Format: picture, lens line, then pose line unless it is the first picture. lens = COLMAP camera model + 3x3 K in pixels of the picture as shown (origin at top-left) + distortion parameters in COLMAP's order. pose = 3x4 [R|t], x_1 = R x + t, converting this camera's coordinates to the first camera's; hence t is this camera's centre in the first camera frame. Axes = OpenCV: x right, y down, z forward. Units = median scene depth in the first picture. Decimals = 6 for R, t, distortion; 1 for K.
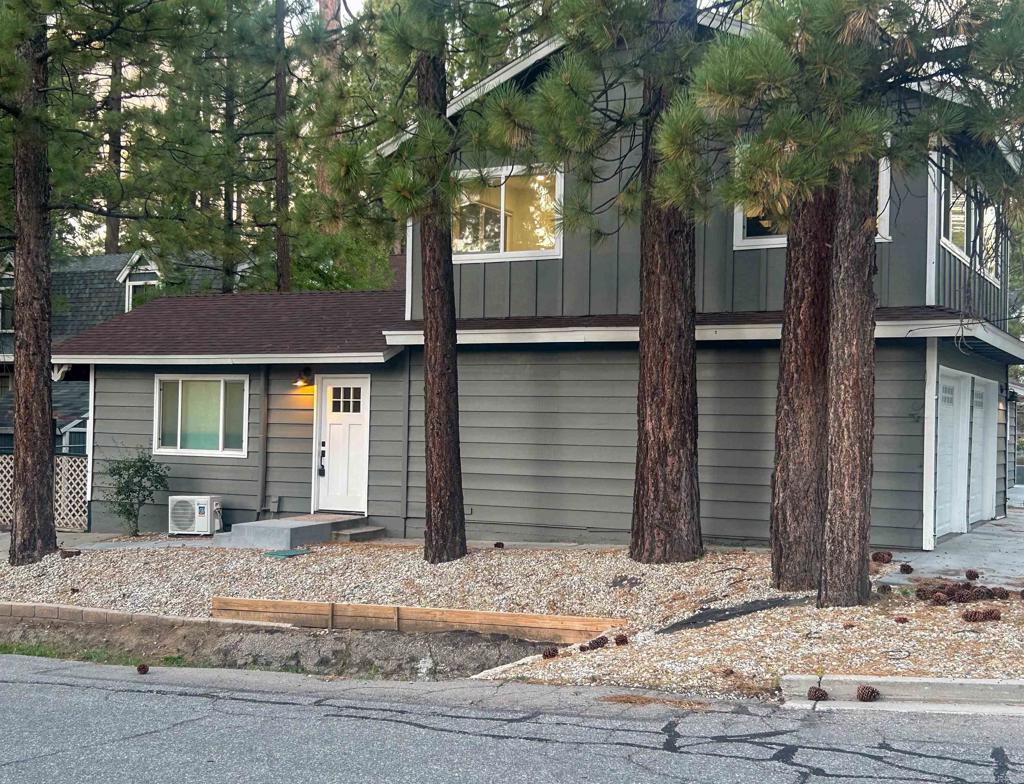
lens RADIAL K [[1279.7, 0, 551.7], [0, 1279.7, 378.5], [0, 0, 1]] dist [0.083186, -0.042031]
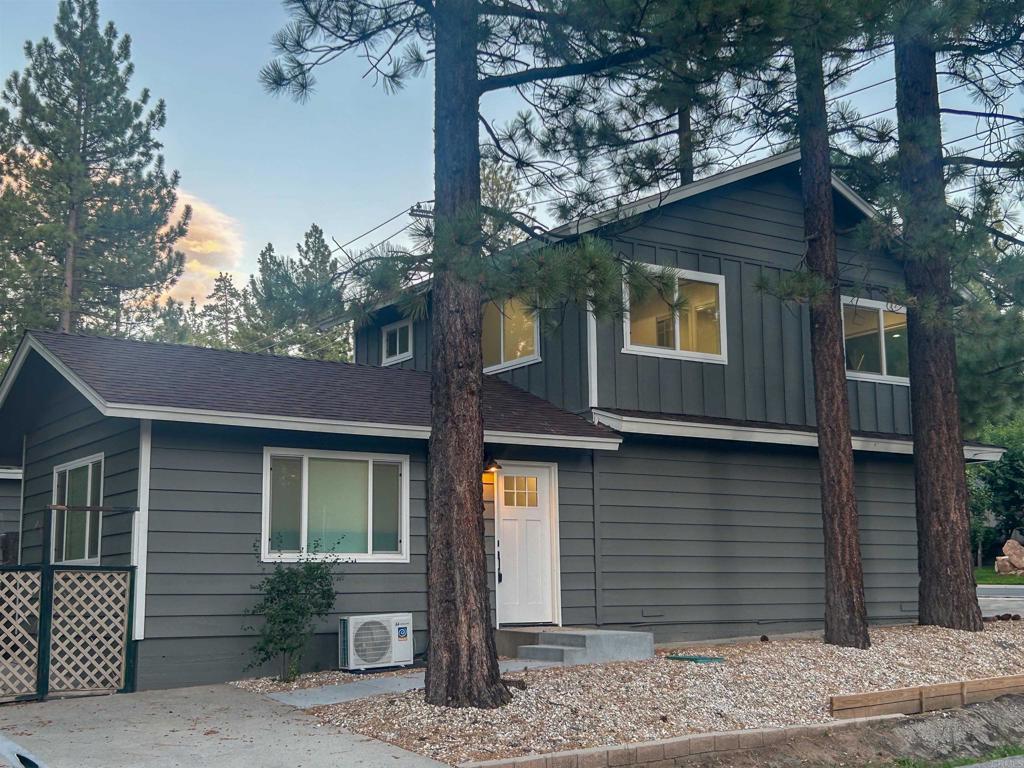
lens RADIAL K [[1283.9, 0, 512.0], [0, 1283.9, 384.0], [0, 0, 1]] dist [0.133287, -0.315468]
pose [[0.490720, 0.116650, 0.863474, -0.906710], [-0.007616, 0.991534, -0.129622, 0.056269], [-0.871284, 0.057032, 0.487454, 0.574290]]
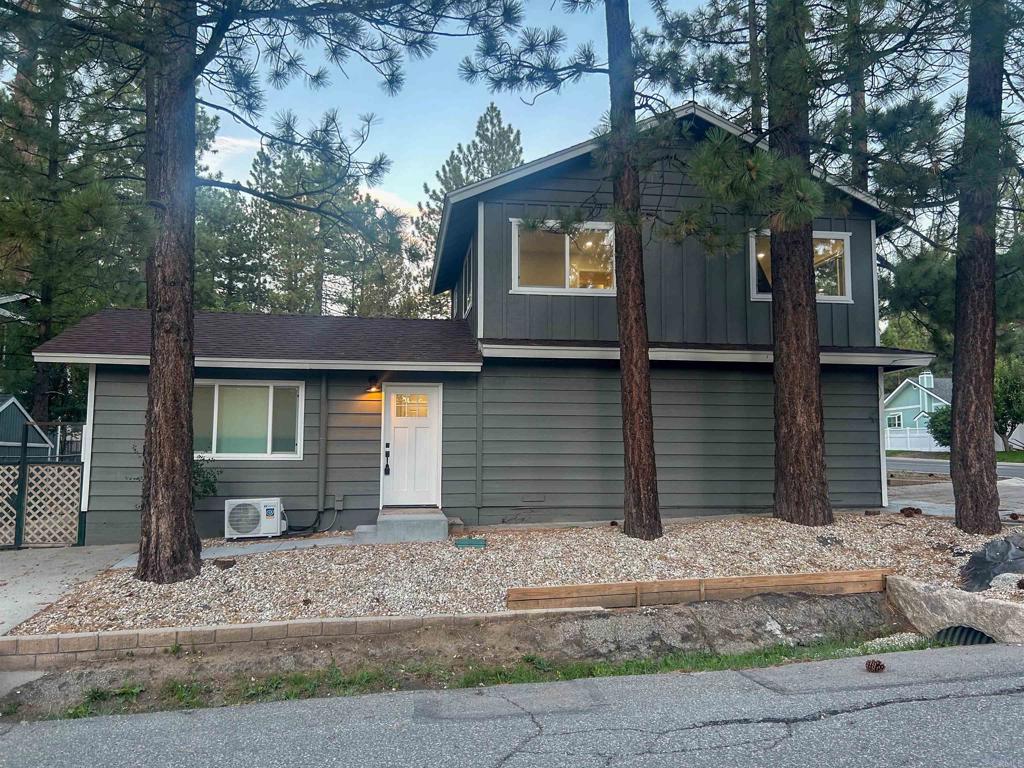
lens RADIAL K [[757.0, 0, 512.0], [0, 757.0, 384.0], [0, 0, 1]] dist [0.056596, -0.054907]
pose [[0.822373, 0.041298, 0.567447, -0.460702], [-0.006651, 0.997992, -0.062993, 0.038572], [-0.568909, 0.048029, 0.820997, 0.398334]]
